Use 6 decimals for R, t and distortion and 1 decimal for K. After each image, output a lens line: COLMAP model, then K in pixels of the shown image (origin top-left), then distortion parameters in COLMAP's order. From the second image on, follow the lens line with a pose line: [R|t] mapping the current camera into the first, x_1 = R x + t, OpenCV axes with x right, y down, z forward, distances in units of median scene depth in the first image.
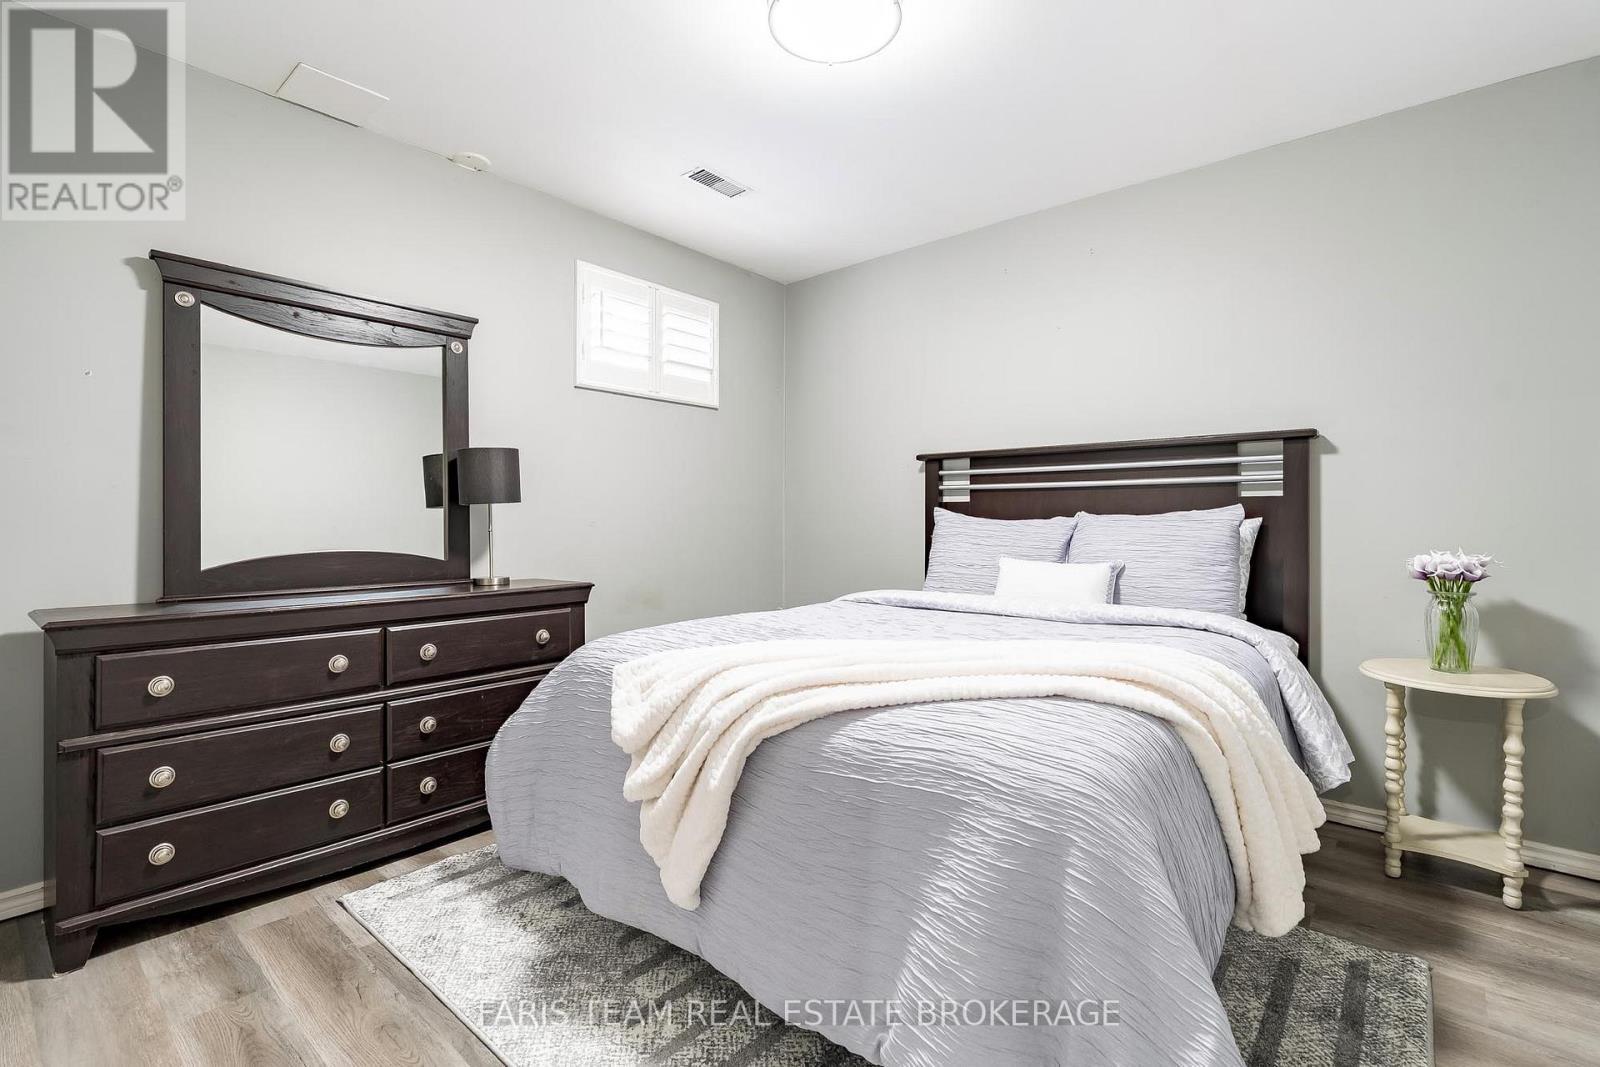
lens RADIAL K [[734.6, 0, 792.2], [0, 734.6, 528.1], [0, 0, 1]] dist [-0.012712, -0.000100]
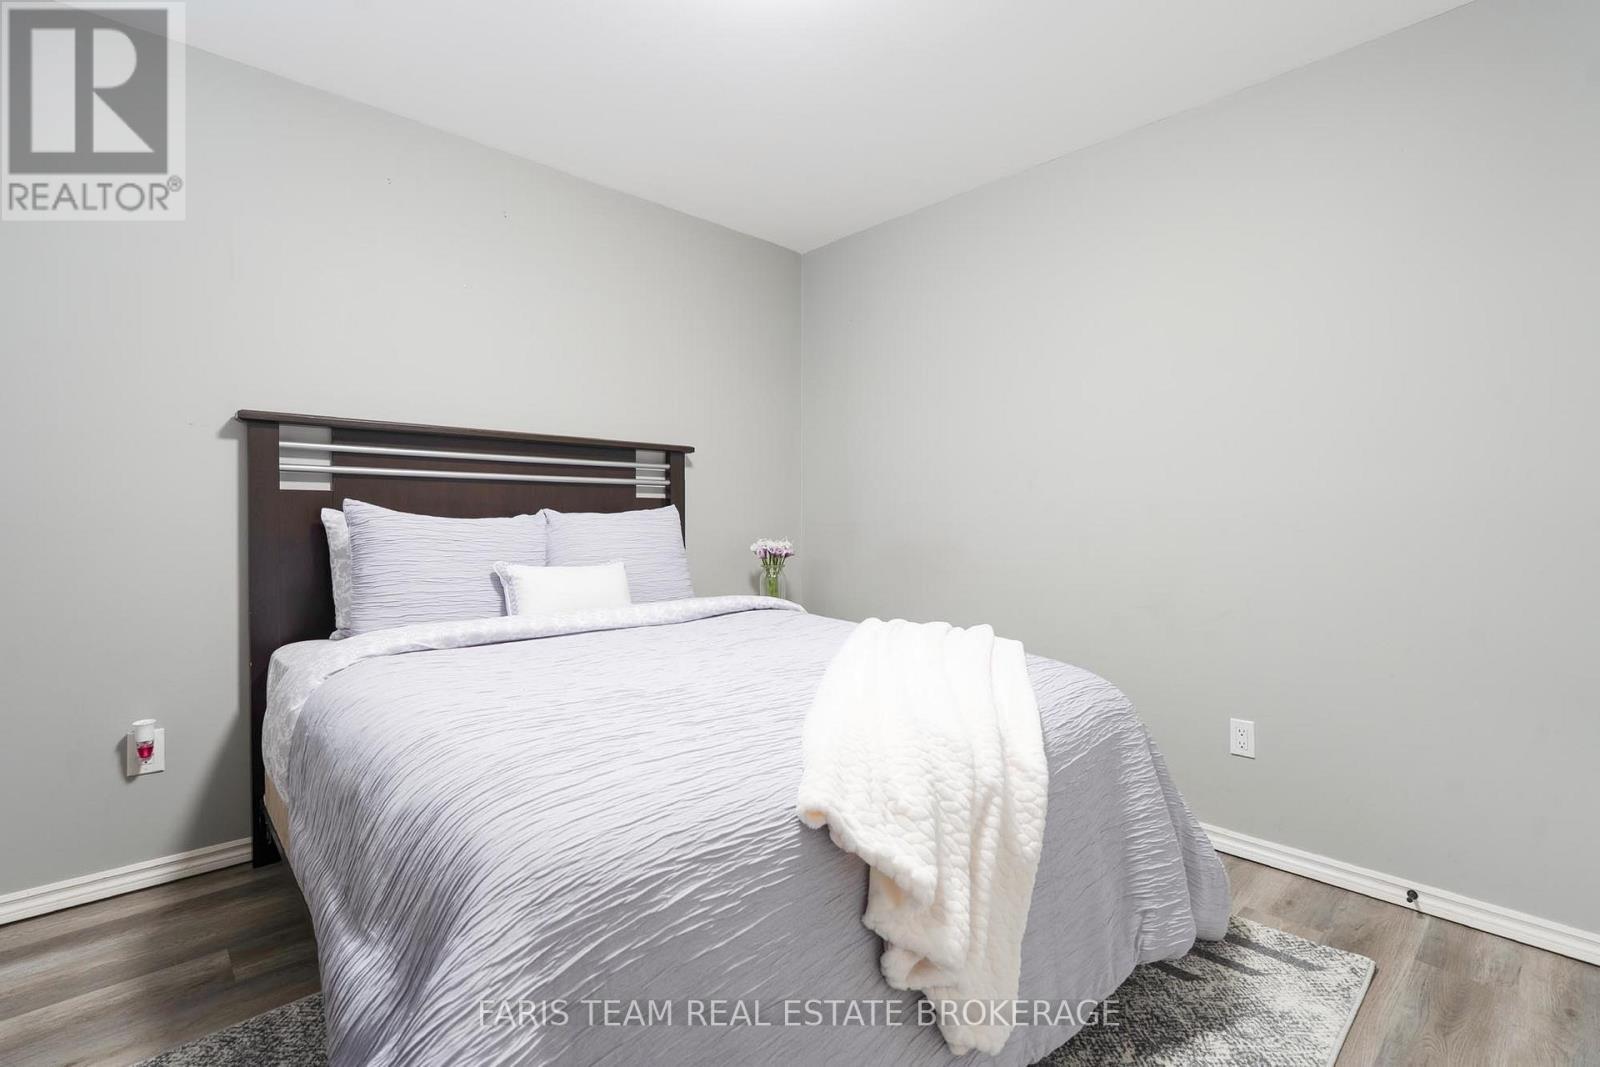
lens RADIAL K [[734.6, 0, 792.2], [0, 734.6, 528.1], [0, 0, 1]] dist [-0.012712, -0.000100]
pose [[0.103172, -0.018812, 0.994486, -0.506774], [0.004345, 0.999820, 0.018462, -0.014937], [-0.994654, 0.002416, 0.103235, 0.633927]]
